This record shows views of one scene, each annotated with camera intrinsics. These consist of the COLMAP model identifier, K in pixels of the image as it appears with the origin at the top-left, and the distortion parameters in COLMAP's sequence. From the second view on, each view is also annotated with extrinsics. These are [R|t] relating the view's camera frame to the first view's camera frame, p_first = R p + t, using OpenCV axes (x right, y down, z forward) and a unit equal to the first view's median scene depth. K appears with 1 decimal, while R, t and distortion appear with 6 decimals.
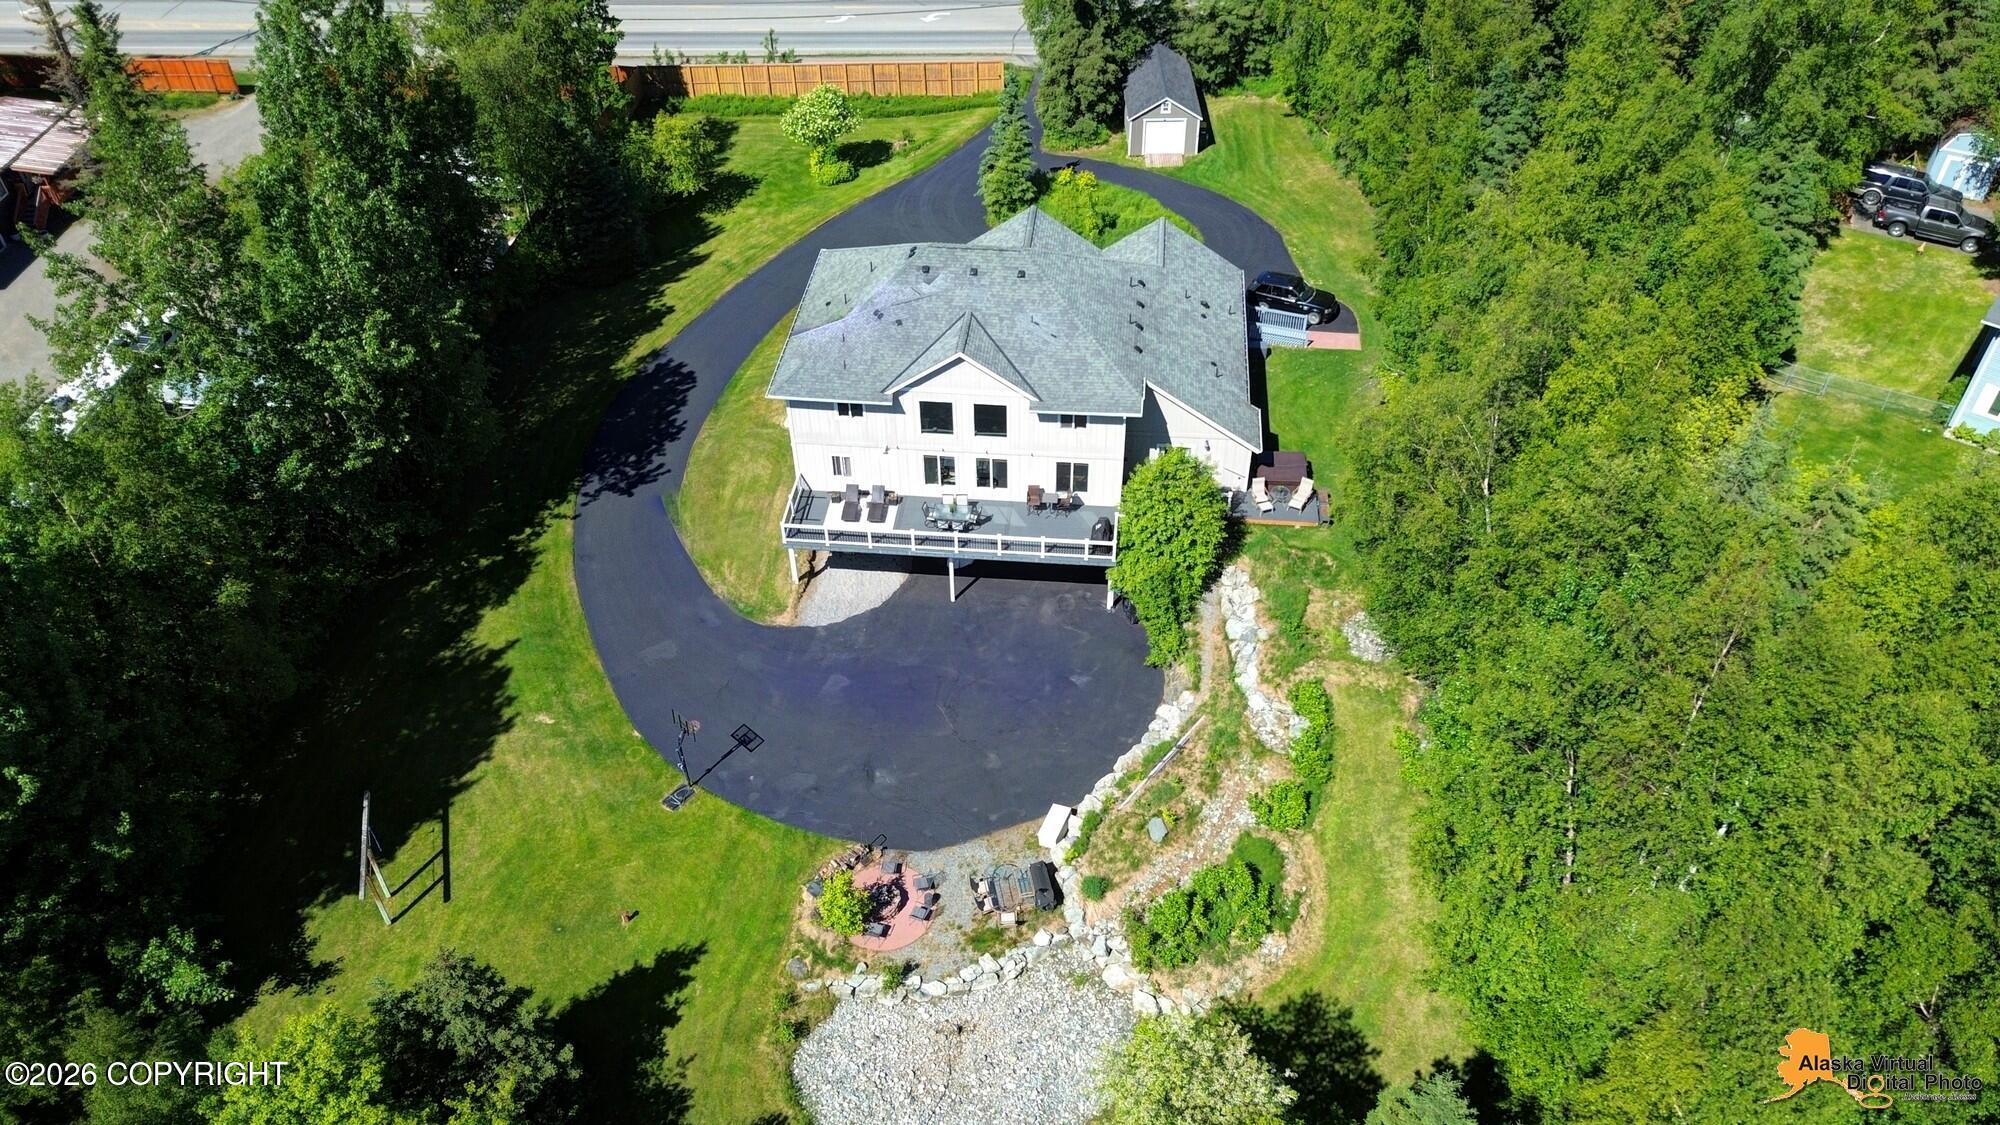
lens RADIAL K [[1435.5, 0, 996.4], [0, 1435.5, 609.3], [0, 0, 1]] dist [0.065502, -0.056819]
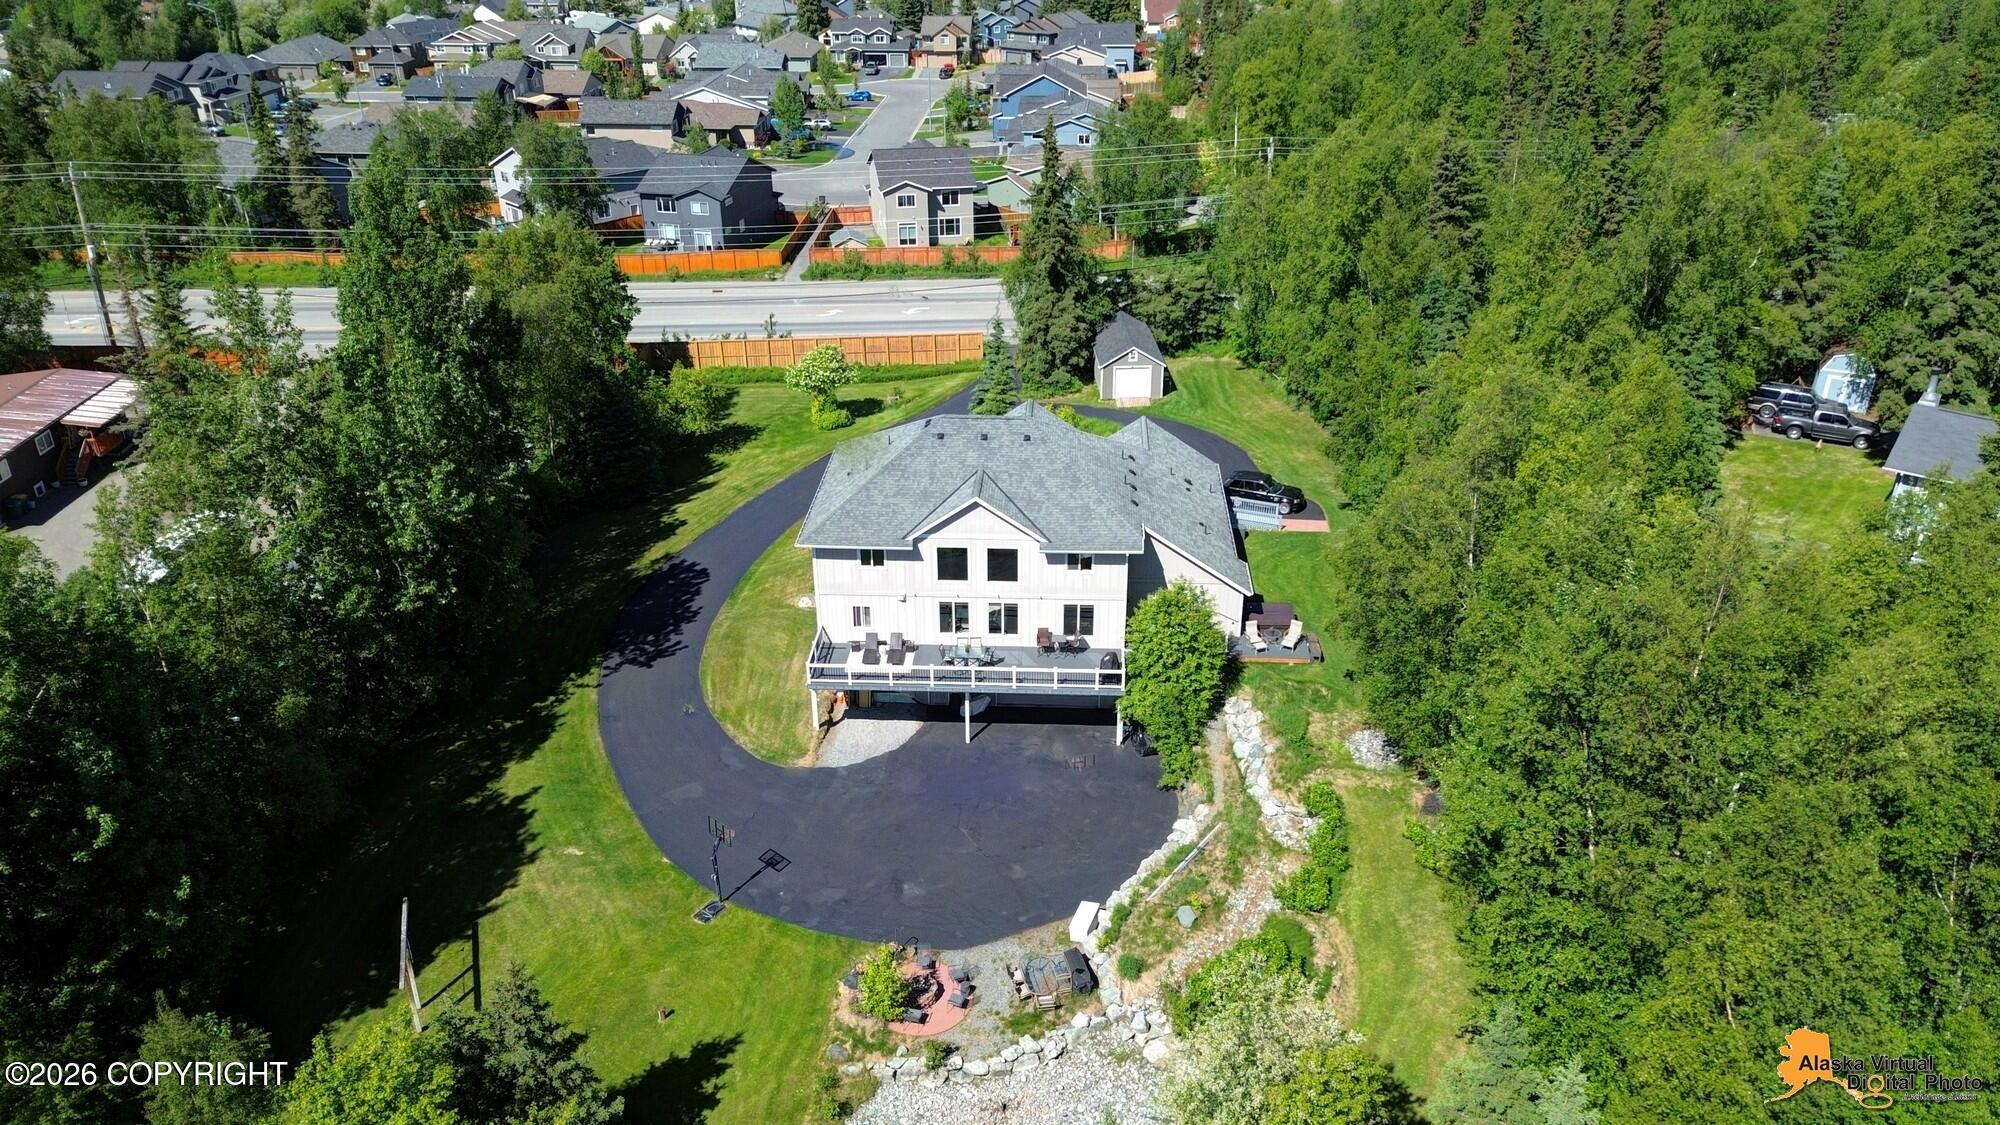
lens RADIAL K [[1435.5, 0, 996.4], [0, 1435.5, 609.3], [0, 0, 1]] dist [0.065502, -0.056819]
pose [[0.999097, -0.017151, 0.038862, -0.051094], [0.026132, 0.969428, -0.243979, 0.162919], [-0.033490, 0.244774, 0.969002, -0.035764]]
